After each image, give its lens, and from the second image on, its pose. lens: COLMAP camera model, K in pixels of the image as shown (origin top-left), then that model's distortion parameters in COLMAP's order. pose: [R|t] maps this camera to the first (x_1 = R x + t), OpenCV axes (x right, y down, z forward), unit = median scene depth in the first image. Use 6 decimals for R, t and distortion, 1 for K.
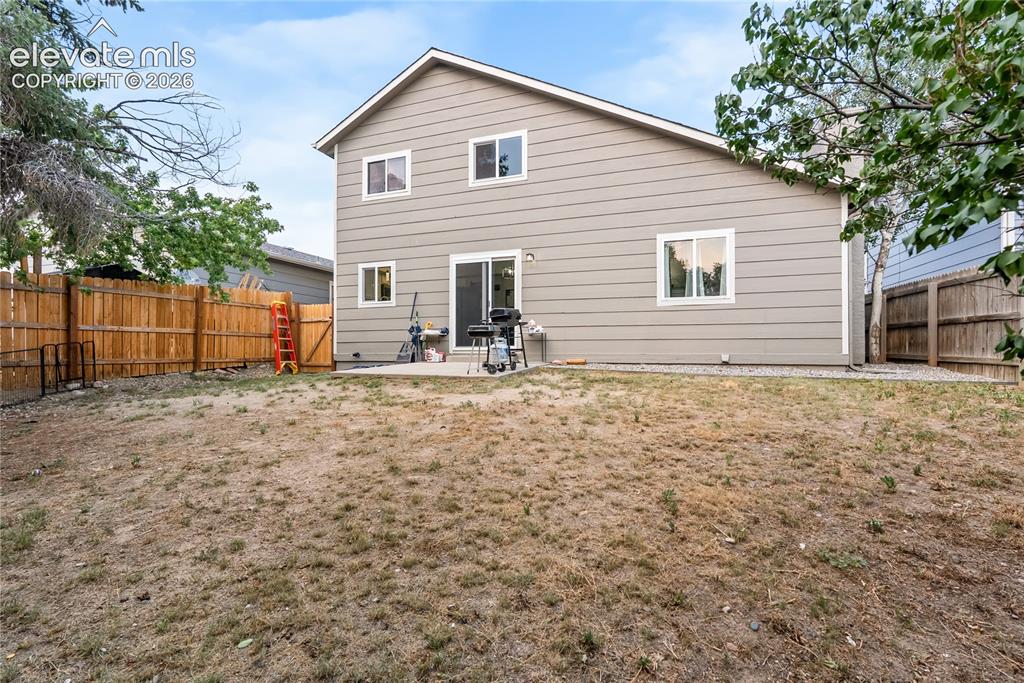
lens RADIAL K [[447.6, 0, 509.8], [0, 447.6, 347.6], [0, 0, 1]] dist [-0.009207, 0.000901]
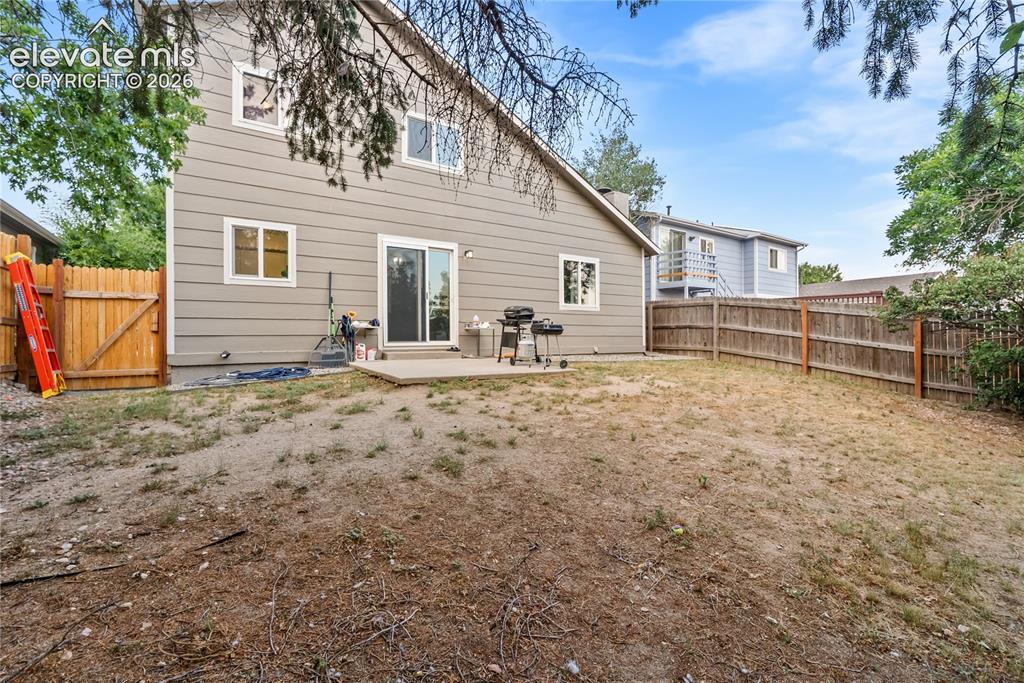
lens RADIAL K [[447.6, 0, 508.8], [0, 447.6, 337.8], [0, 0, 1]] dist [-0.009207, 0.000901]
pose [[0.605735, 0.000687, 0.795666, -0.660591], [-0.002308, 0.999997, 0.000893, -0.011427], [-0.795663, -0.002377, 0.605735, 0.292962]]
